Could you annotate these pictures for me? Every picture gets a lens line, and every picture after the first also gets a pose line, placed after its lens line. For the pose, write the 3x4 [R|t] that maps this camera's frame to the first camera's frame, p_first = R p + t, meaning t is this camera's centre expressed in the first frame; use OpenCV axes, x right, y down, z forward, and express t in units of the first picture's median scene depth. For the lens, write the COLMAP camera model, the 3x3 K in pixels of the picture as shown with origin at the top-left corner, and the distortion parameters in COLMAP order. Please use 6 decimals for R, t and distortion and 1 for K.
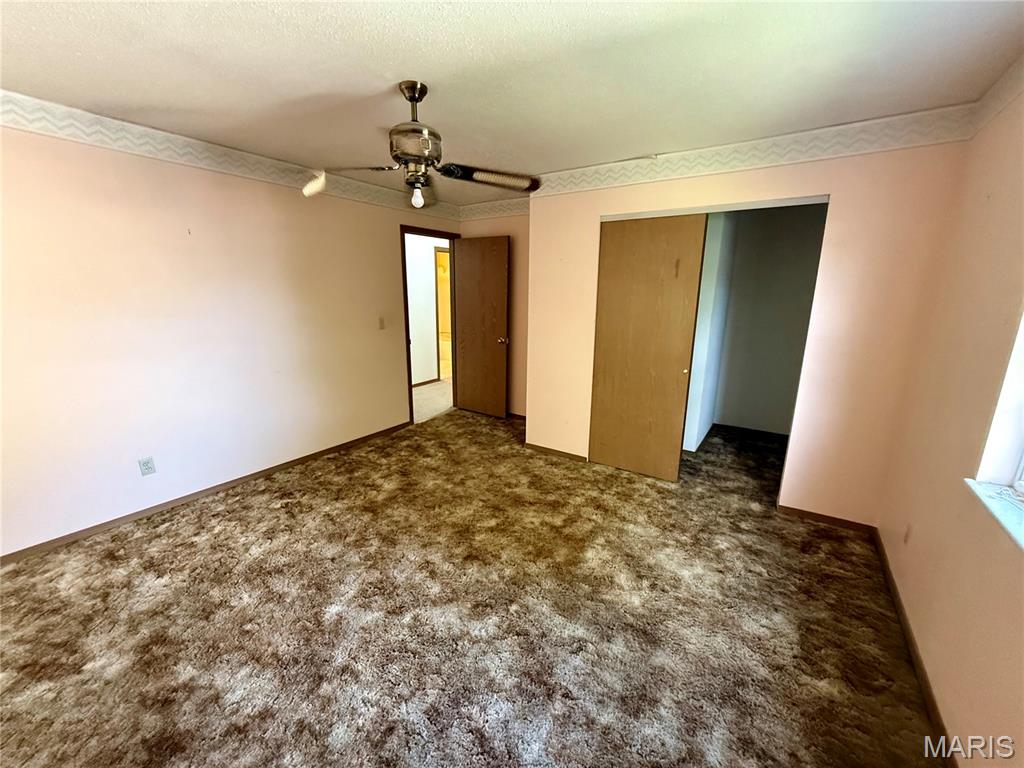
lens RADIAL K [[407.8, 0, 514.4], [0, 407.8, 385.3], [0, 0, 1]] dist [0.000408, -0.000013]
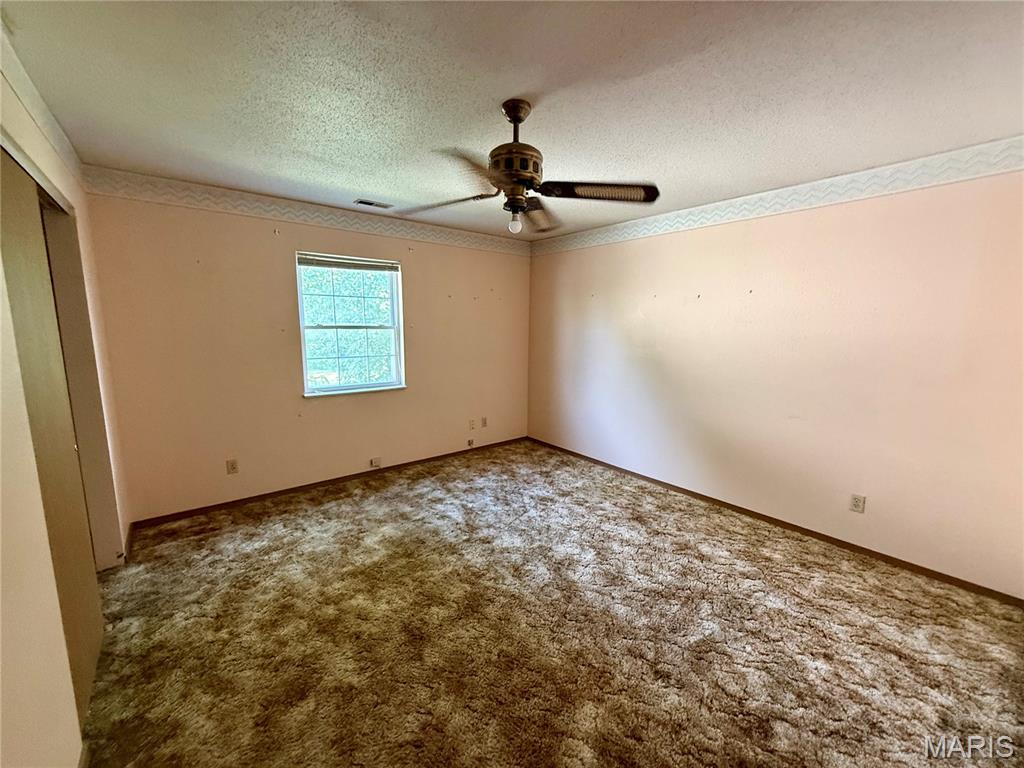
lens RADIAL K [[407.8, 0, 514.4], [0, 407.8, 385.3], [0, 0, 1]] dist [0.000408, -0.000013]
pose [[-0.958857, -0.061264, 0.277200, -0.453039], [0.043013, 0.933813, 0.355167, -0.393279], [-0.280612, 0.352478, -0.892758, 1.732338]]
